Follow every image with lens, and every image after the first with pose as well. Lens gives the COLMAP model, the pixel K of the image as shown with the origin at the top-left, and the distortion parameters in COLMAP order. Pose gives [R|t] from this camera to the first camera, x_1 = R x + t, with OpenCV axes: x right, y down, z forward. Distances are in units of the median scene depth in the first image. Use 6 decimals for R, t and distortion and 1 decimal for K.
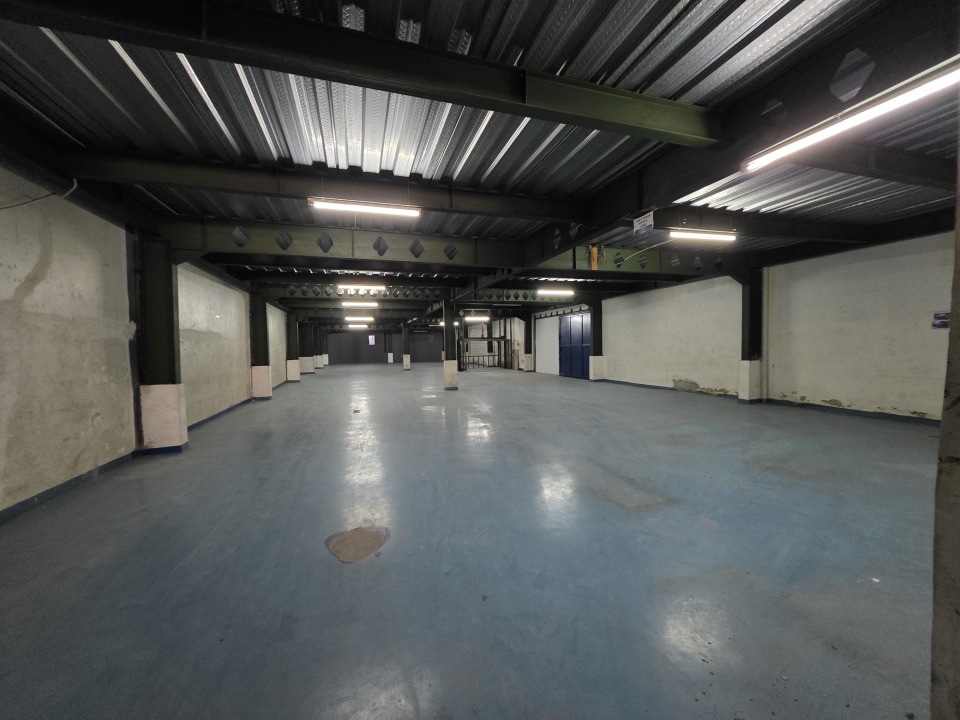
lens RADIAL K [[386.9, 0, 480.0], [0, 386.9, 360.0], [0, 0, 1]] dist [0.000293, -0.000021]
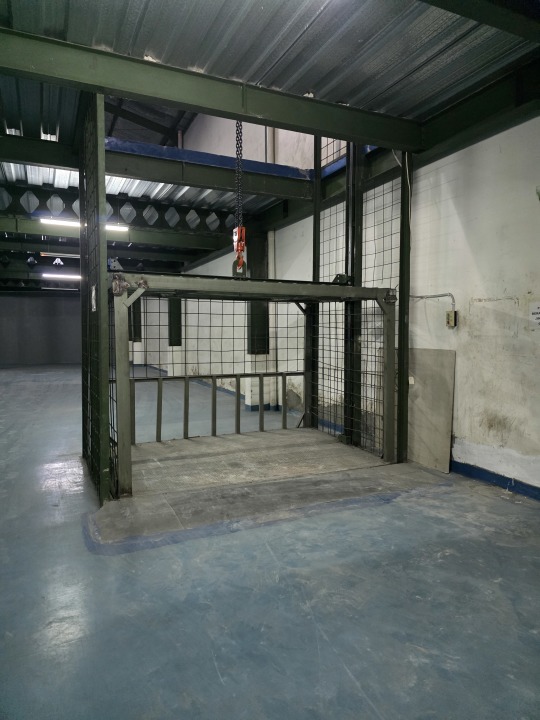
lens RADIAL K [[489.2, 0, 270.0], [0, 489.2, 360.0], [0, 0, 1]] dist [-0.000140, -0.000036]
pose [[0.991547, 0.016089, 0.128748, -0.005053], [-0.019896, 0.999400, 0.028334, -0.023572], [-0.128215, -0.030656, 0.991272, 0.698755]]
